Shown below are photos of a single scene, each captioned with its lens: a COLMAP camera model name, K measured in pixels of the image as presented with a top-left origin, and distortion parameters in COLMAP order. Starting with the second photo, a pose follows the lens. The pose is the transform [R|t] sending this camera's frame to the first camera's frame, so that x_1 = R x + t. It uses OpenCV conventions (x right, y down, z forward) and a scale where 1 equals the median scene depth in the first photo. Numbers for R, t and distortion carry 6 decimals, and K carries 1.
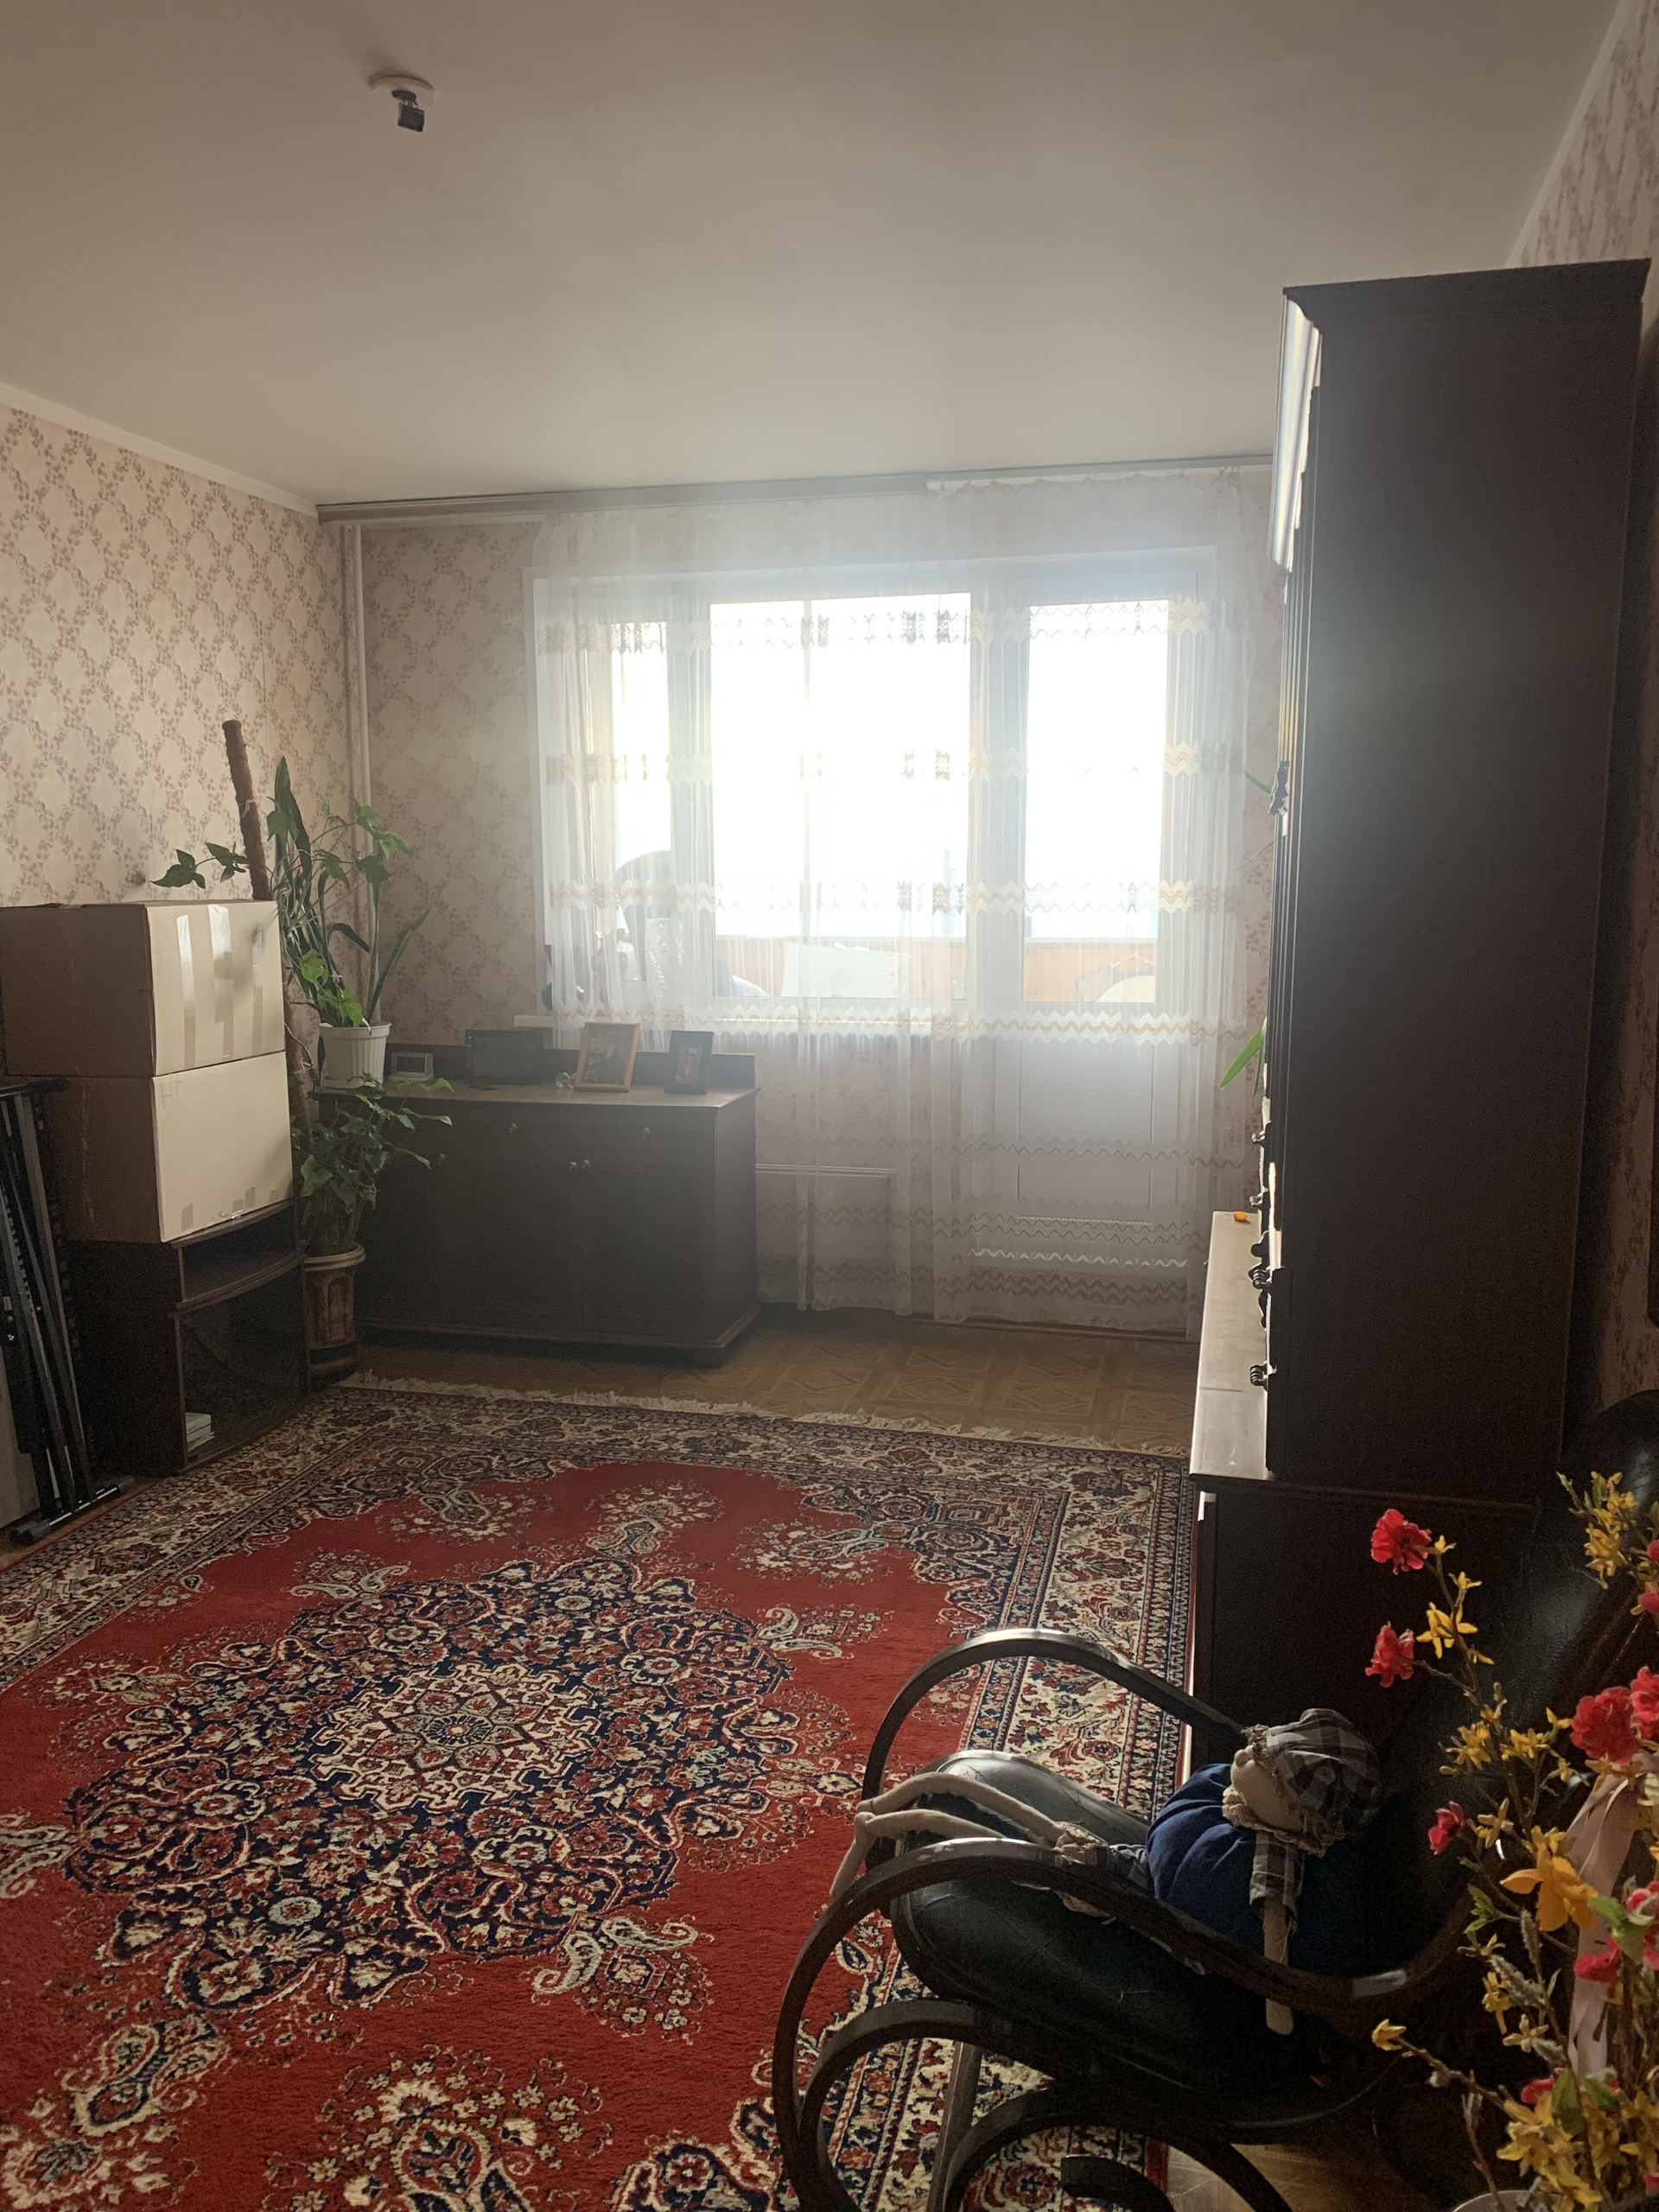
lens RADIAL K [[1710.5, 0, 784.2], [0, 1710.5, 1102.6], [0, 0, 1]] dist [0.036495, -0.037577]
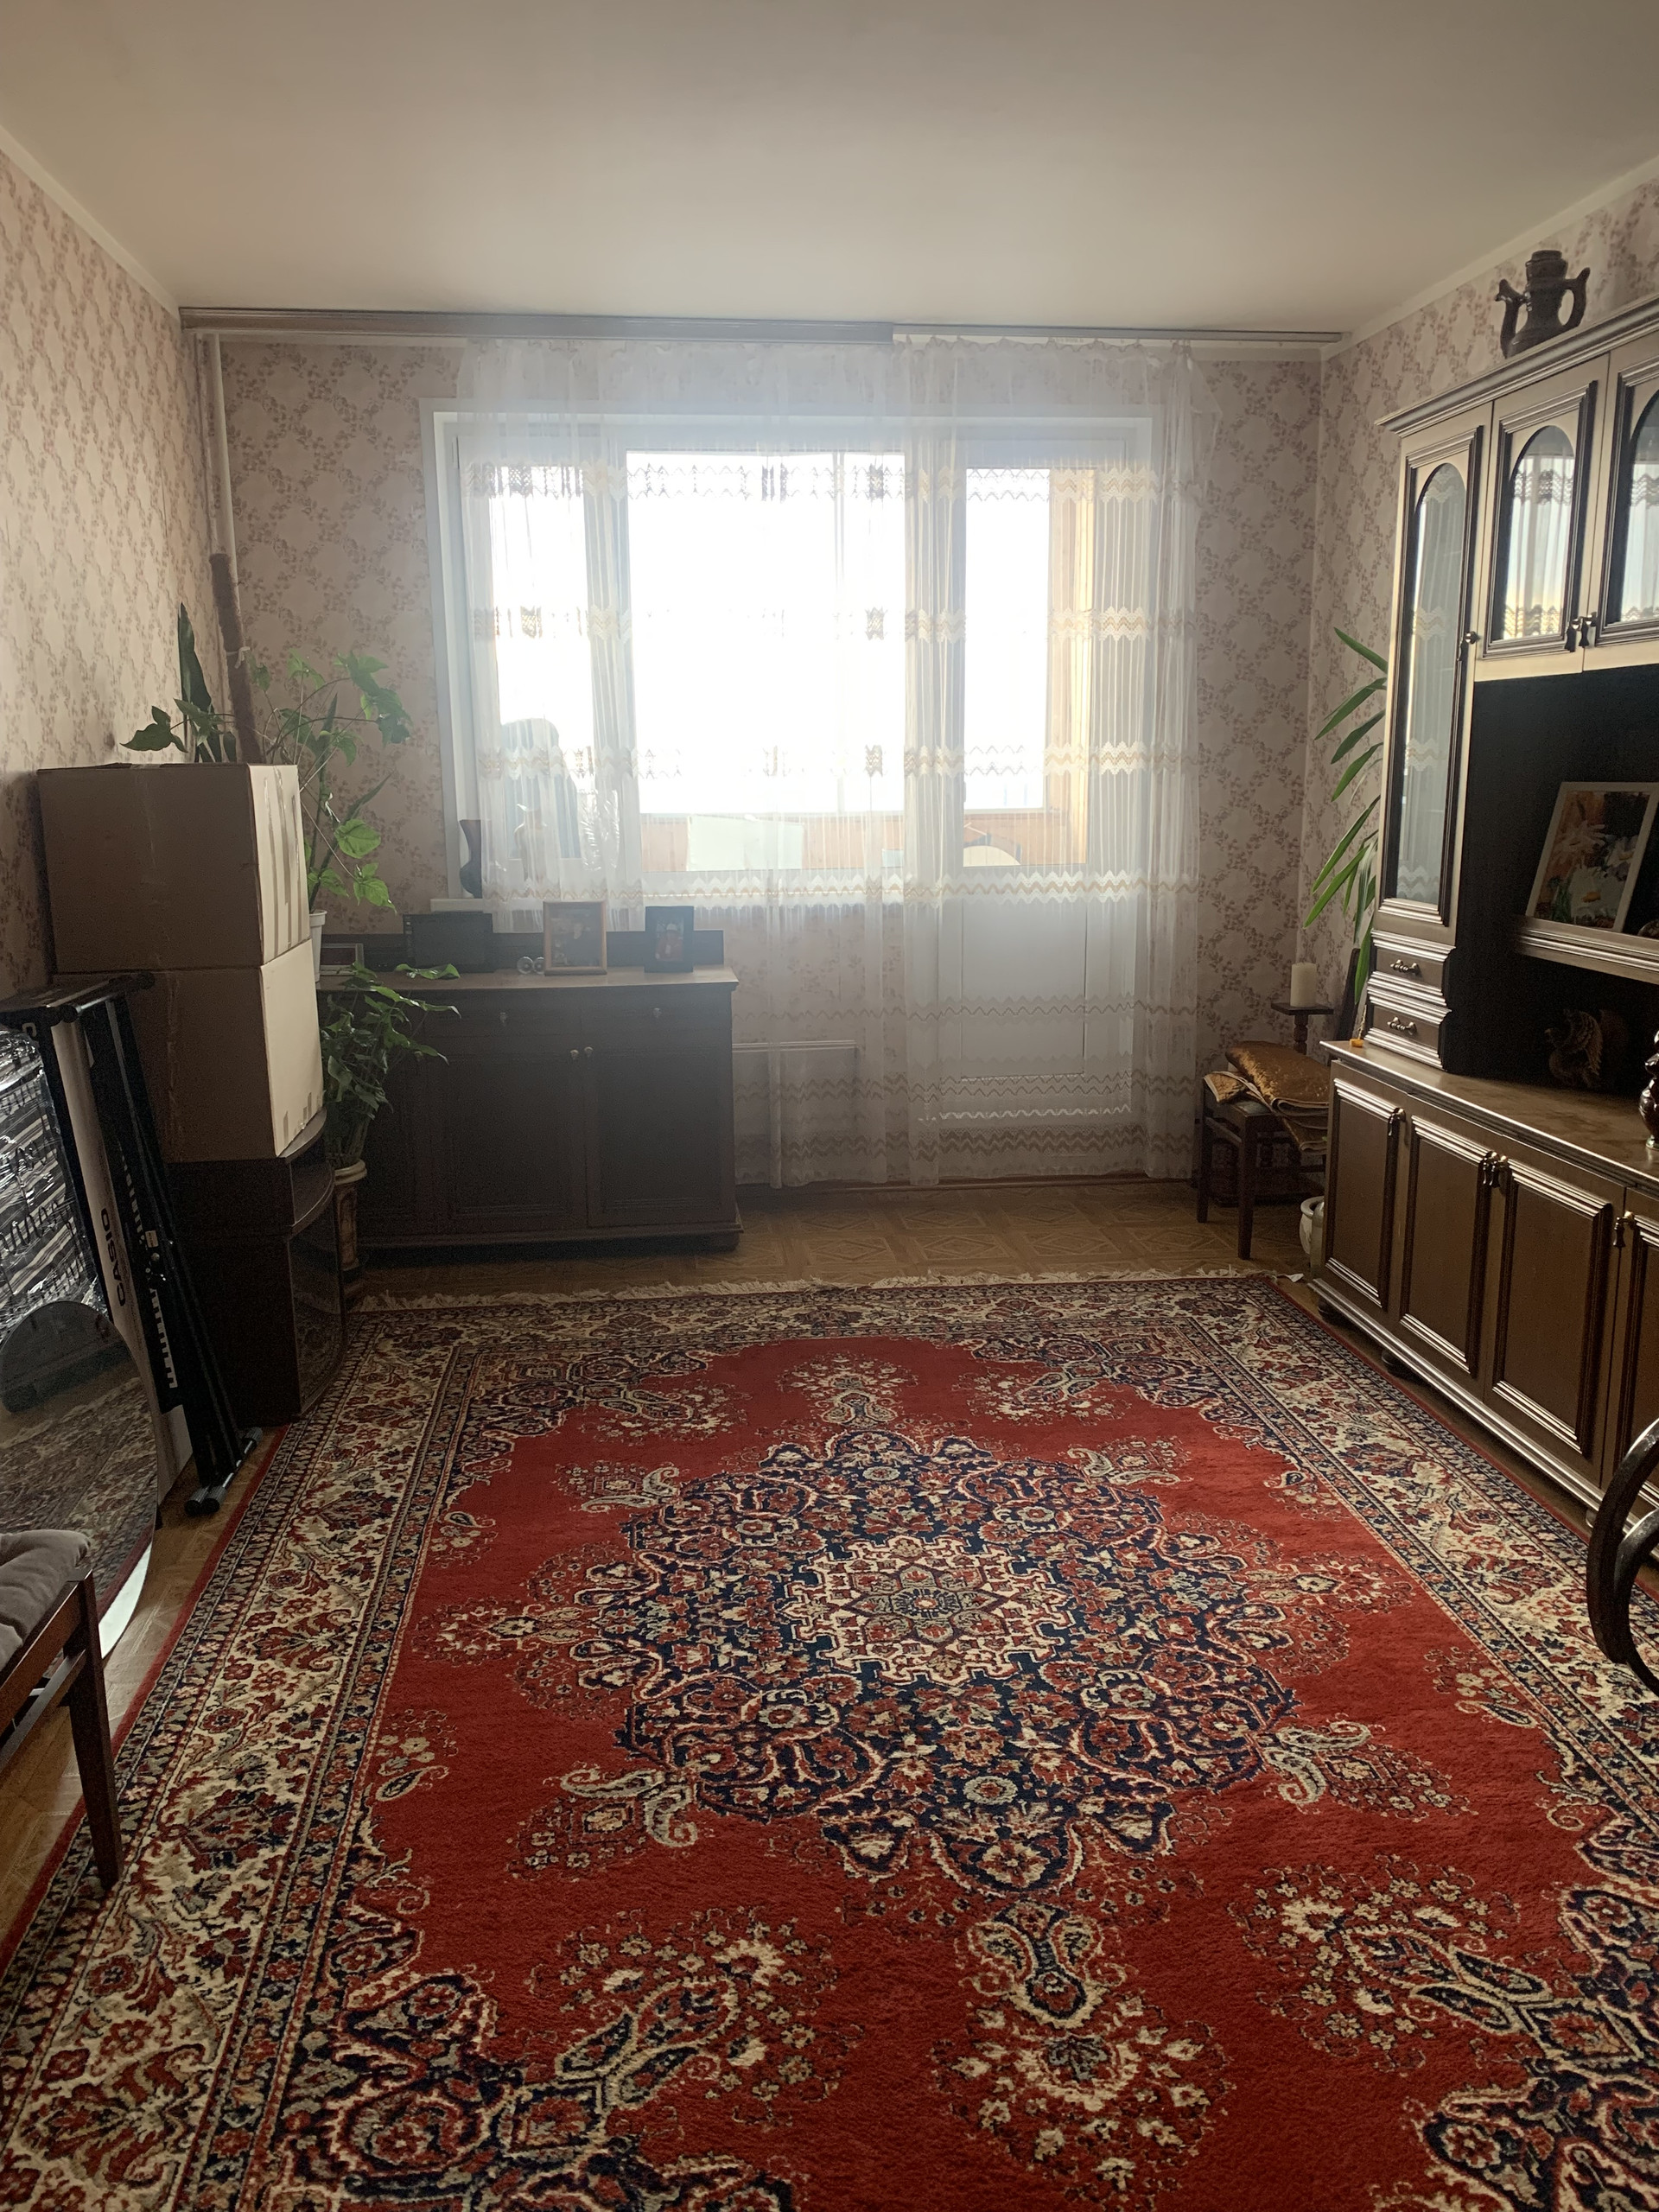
lens RADIAL K [[1710.5, 0, 803.8], [0, 1710.5, 1101.5], [0, 0, 1]] dist [0.036495, -0.037577]
pose [[0.935787, -0.075700, 0.344344, -0.403682], [0.057348, 0.996353, 0.063187, 0.013654], [-0.347871, -0.039382, 0.936715, 0.094445]]
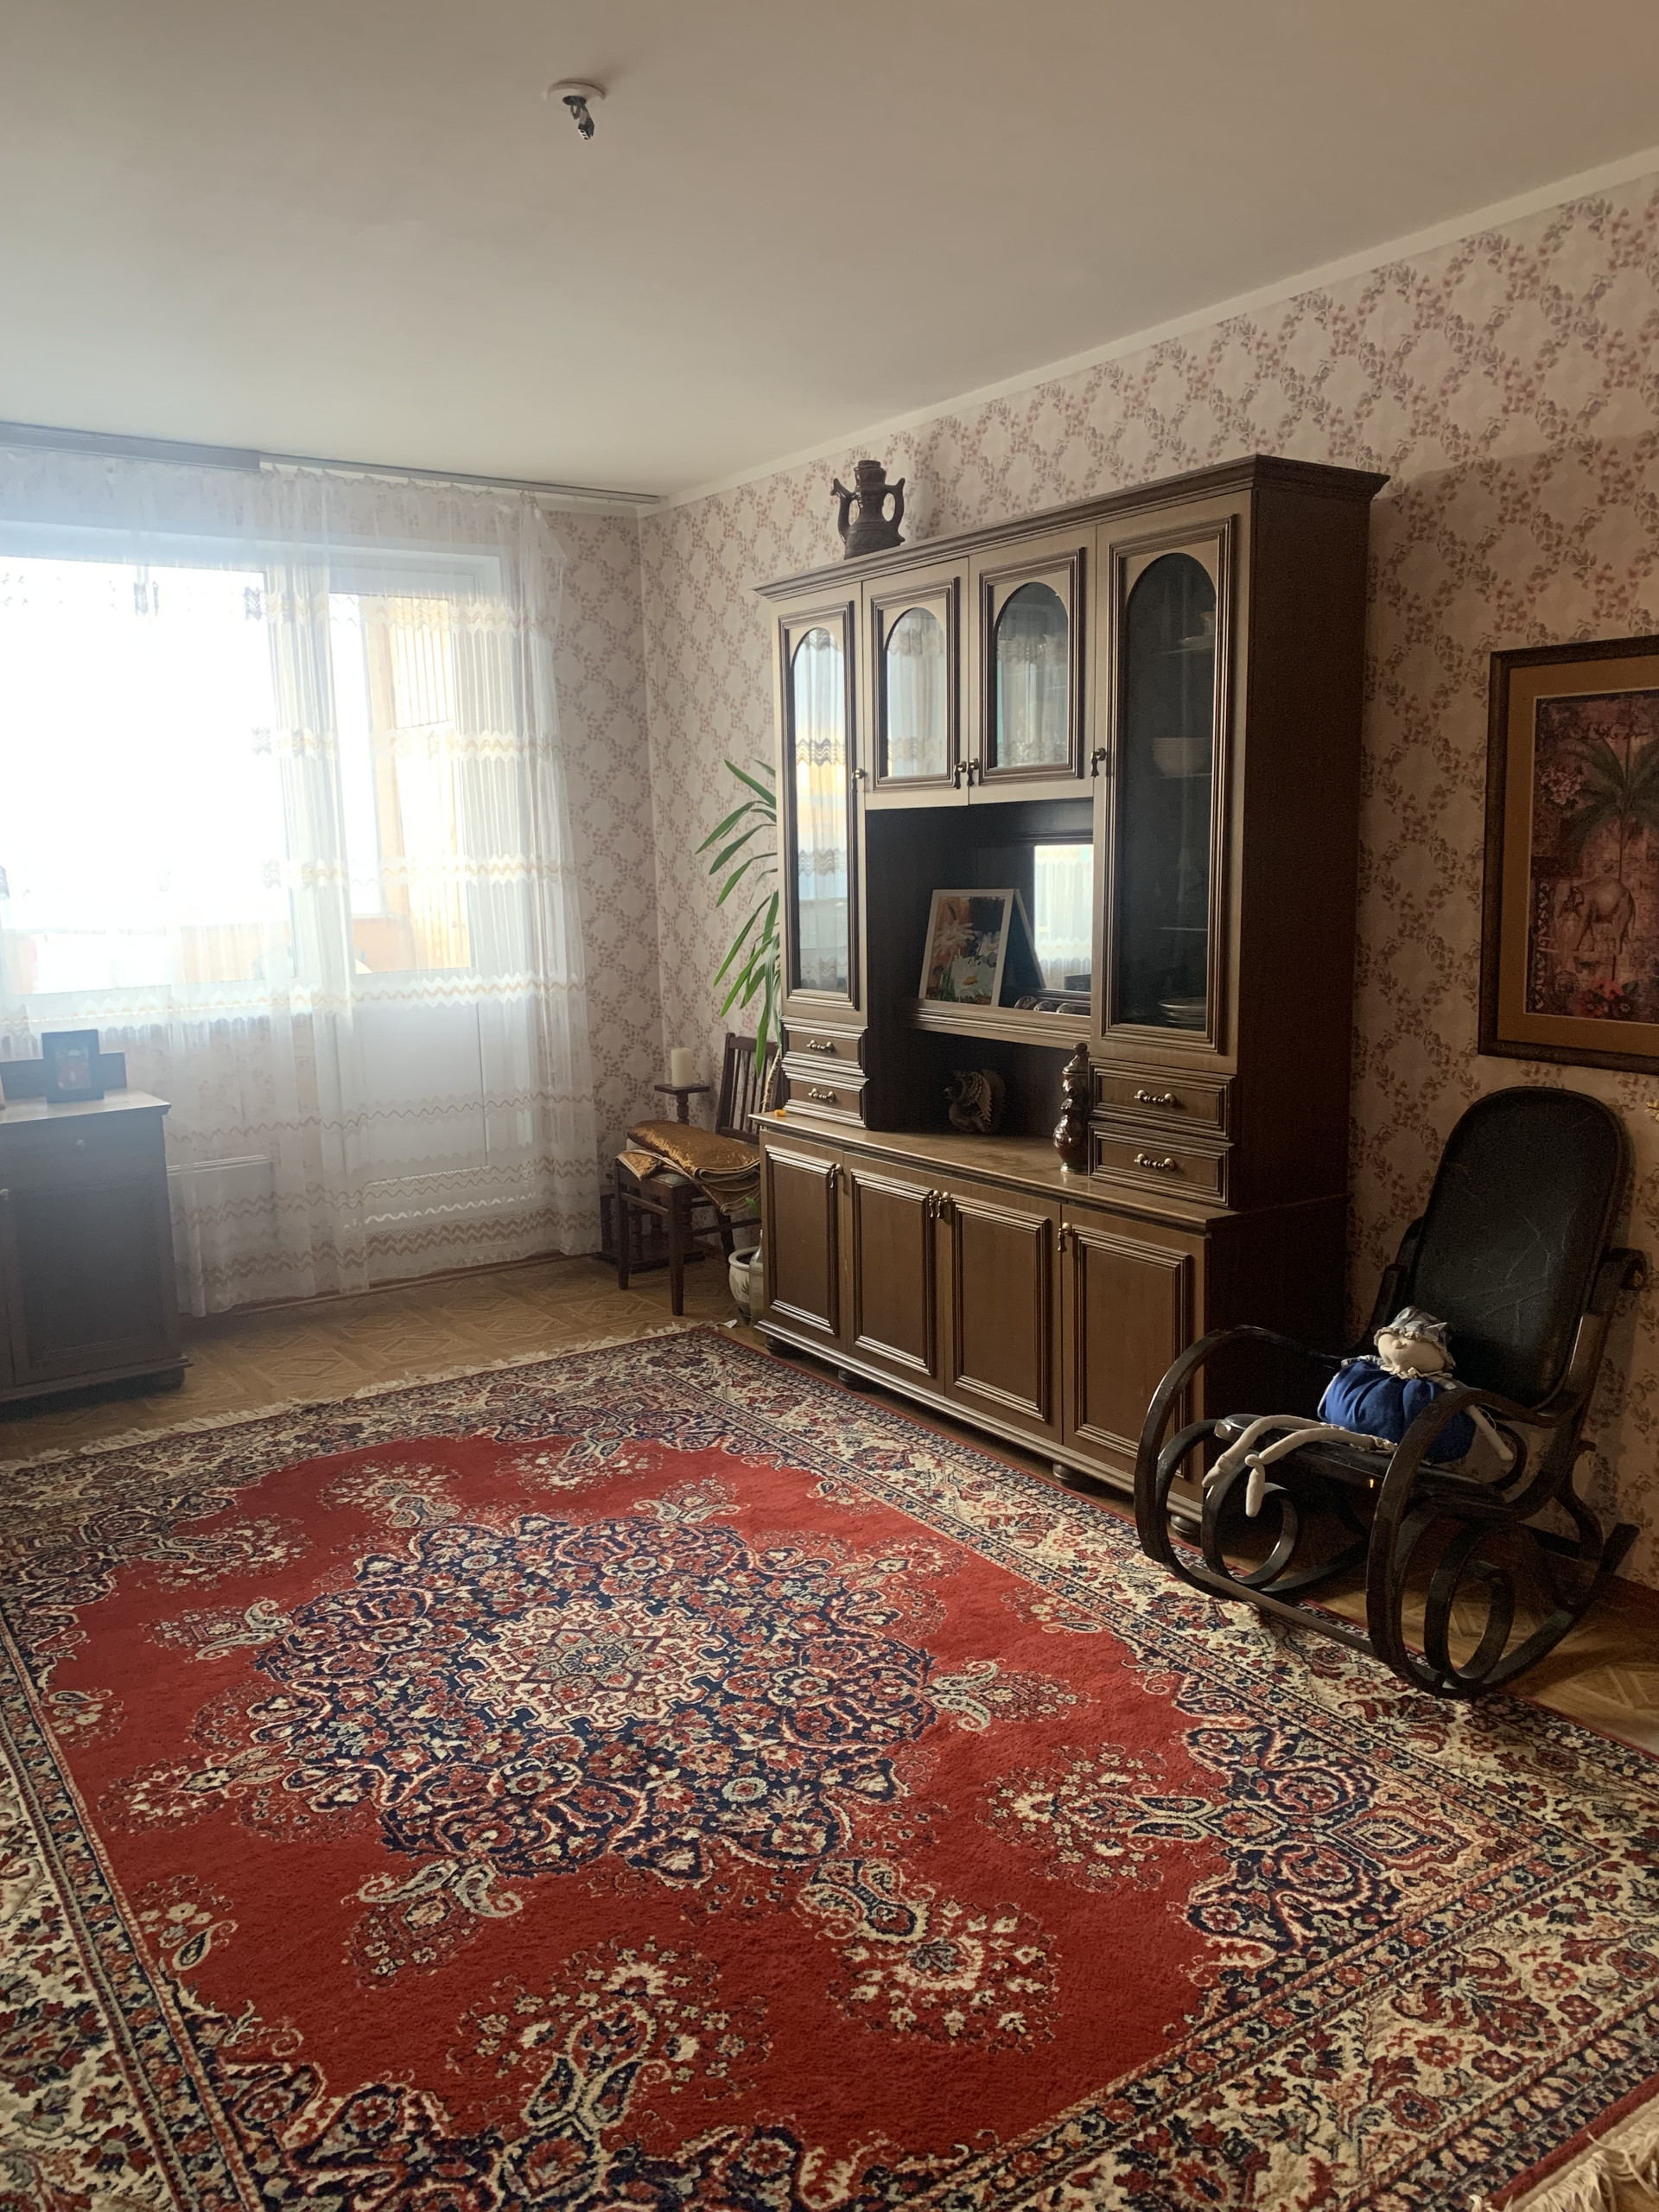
lens RADIAL K [[1710.5, 0, 823.5], [0, 1710.5, 1104.1], [0, 0, 1]] dist [0.036495, -0.037577]
pose [[0.657394, -0.130129, 0.742226, -0.593035], [0.128593, 0.989901, 0.059657, -0.009571], [-0.742494, 0.056227, 0.667489, 0.128813]]
